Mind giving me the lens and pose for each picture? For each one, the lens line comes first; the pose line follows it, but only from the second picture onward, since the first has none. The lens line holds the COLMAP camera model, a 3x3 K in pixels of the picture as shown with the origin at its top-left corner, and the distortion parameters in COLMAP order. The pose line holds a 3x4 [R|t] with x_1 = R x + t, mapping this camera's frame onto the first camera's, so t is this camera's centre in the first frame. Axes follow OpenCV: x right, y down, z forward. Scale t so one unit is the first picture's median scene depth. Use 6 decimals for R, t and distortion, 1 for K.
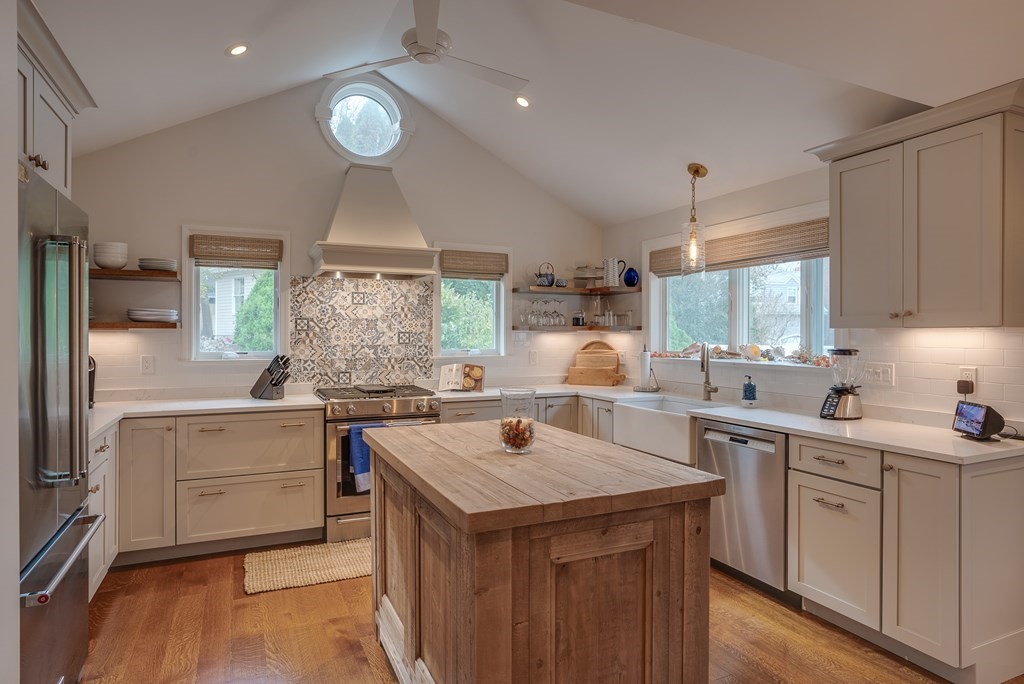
lens RADIAL K [[563.4, 0, 509.2], [0, 563.4, 337.3], [0, 0, 1]] dist [-0.035203, 0.007447]
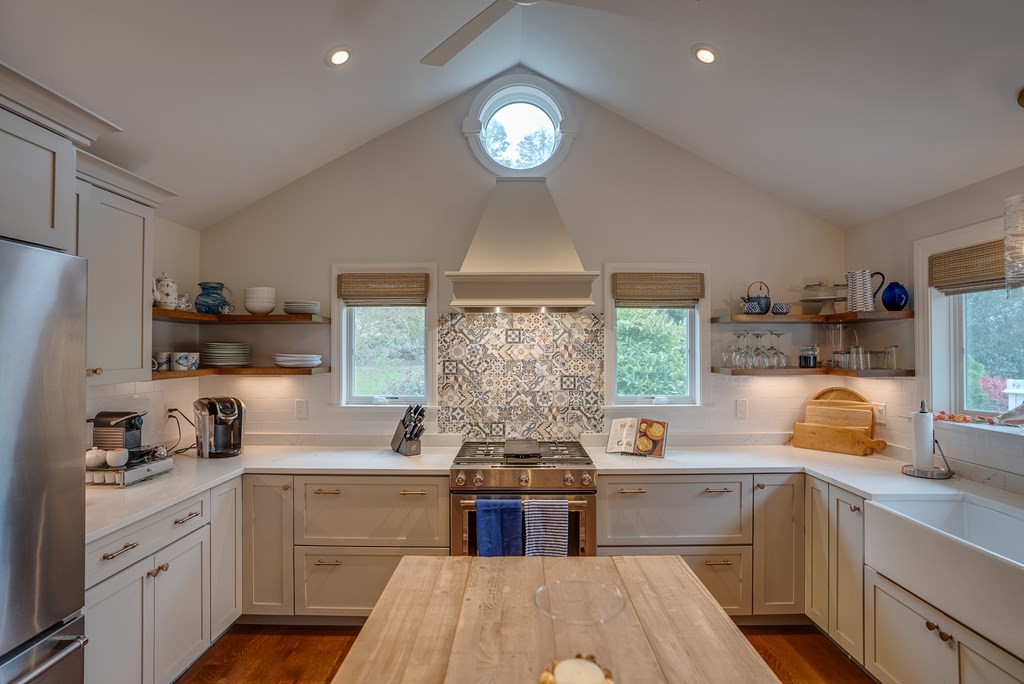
lens RADIAL K [[513.5, 0, 514.9], [0, 513.5, 347.5], [0, 0, 1]] dist [-0.054801, 0.022373]
pose [[0.909751, -0.007565, -0.415085, 0.057132], [-0.000356, 0.999819, -0.019003, -0.037521], [0.415154, 0.017436, 0.909584, 0.295425]]
